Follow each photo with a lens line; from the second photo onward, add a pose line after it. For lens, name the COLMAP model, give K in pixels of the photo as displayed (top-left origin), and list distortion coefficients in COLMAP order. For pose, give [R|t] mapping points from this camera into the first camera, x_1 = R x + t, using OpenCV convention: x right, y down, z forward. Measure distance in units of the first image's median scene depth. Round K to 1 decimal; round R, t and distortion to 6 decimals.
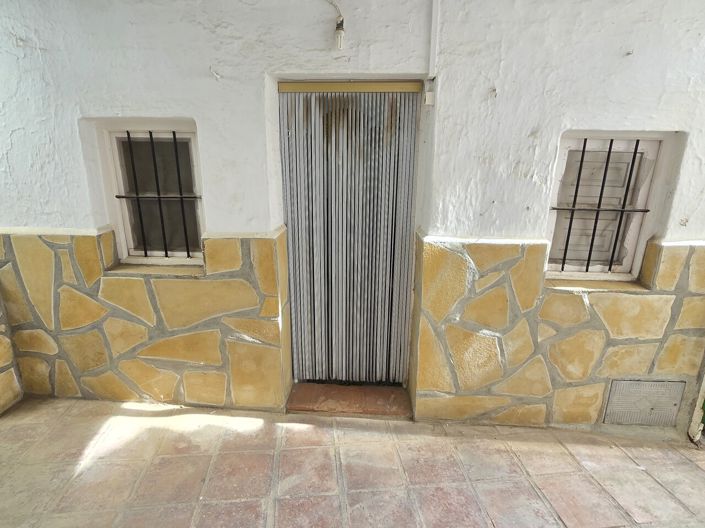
lens RADIAL K [[394.7, 0, 350.8], [0, 394.7, 261.2], [0, 0, 1]] dist [0.000602, -0.003724]
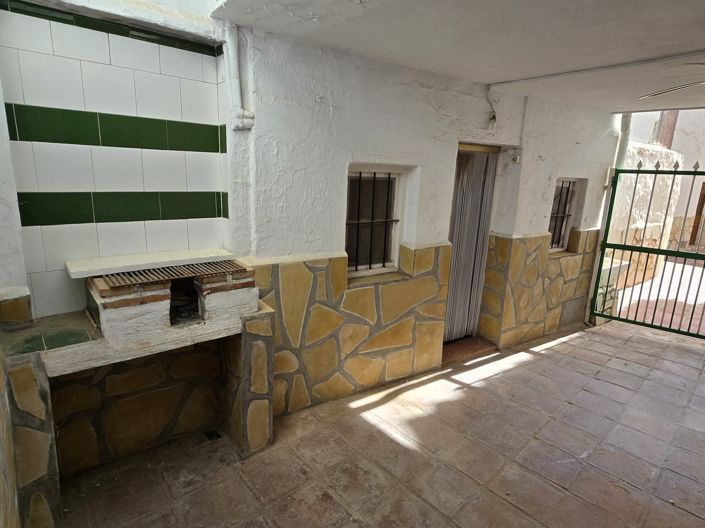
lens RADIAL K [[394.7, 0, 352.7], [0, 394.7, 261.5], [0, 0, 1]] dist [0.000602, -0.003724]
pose [[0.805936, -0.113039, 0.581111, -1.344862], [0.133142, 0.991064, 0.008132, -0.055957], [-0.576837, 0.070817, 0.813784, -0.001444]]
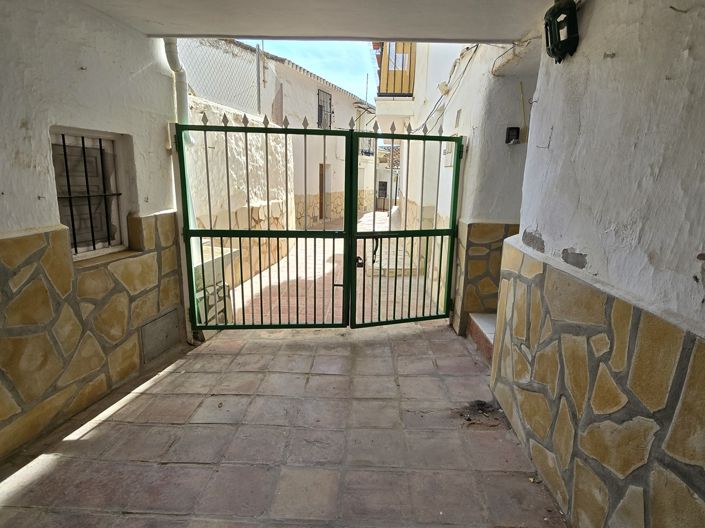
lens RADIAL K [[394.7, 0, 354.4], [0, 394.7, 261.6], [0, 0, 1]] dist [0.000602, -0.003724]
pose [[0.161768, -0.223867, 0.961101, -0.419361], [0.245656, 0.952405, 0.180494, 0.039270], [-0.955764, 0.206902, 0.209063, 0.028488]]
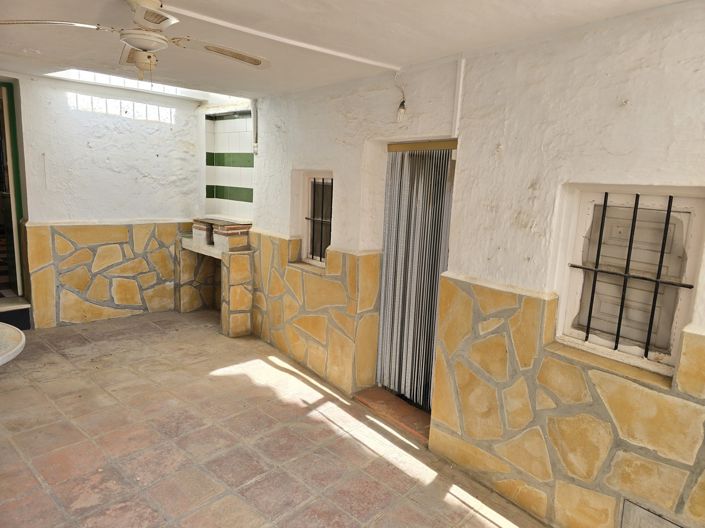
lens RADIAL K [[471.5, 0, 359.4], [0, 471.5, 259.0], [0, 0, 1]] dist [0.039968, -0.026977]
pose [[0.669770, 0.140551, -0.729146, 0.961785], [-0.247262, 0.968101, -0.040515, 0.016581], [0.700193, 0.207426, 0.683158, -0.091973]]
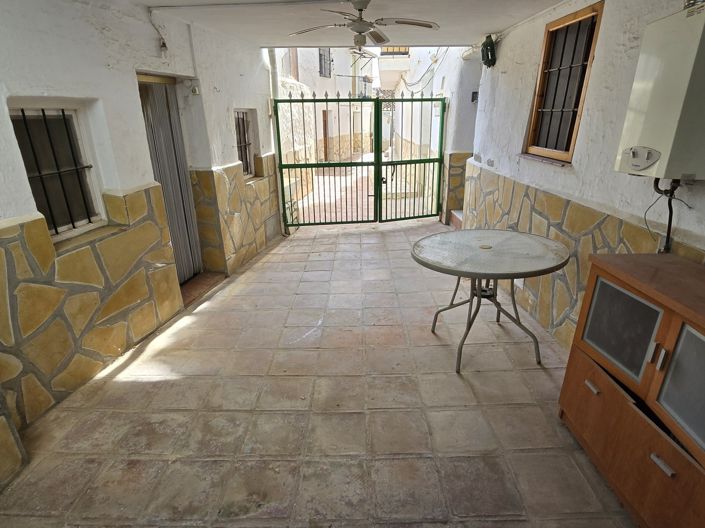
lens RADIAL K [[394.7, 0, 353.6], [0, 394.7, 263.4], [0, 0, 1]] dist [0.000602, -0.003724]
pose [[0.134451, -0.363493, 0.921844, -1.499008], [0.284773, 0.905220, 0.315405, -0.050284], [-0.949119, 0.220110, 0.225221, 0.062828]]
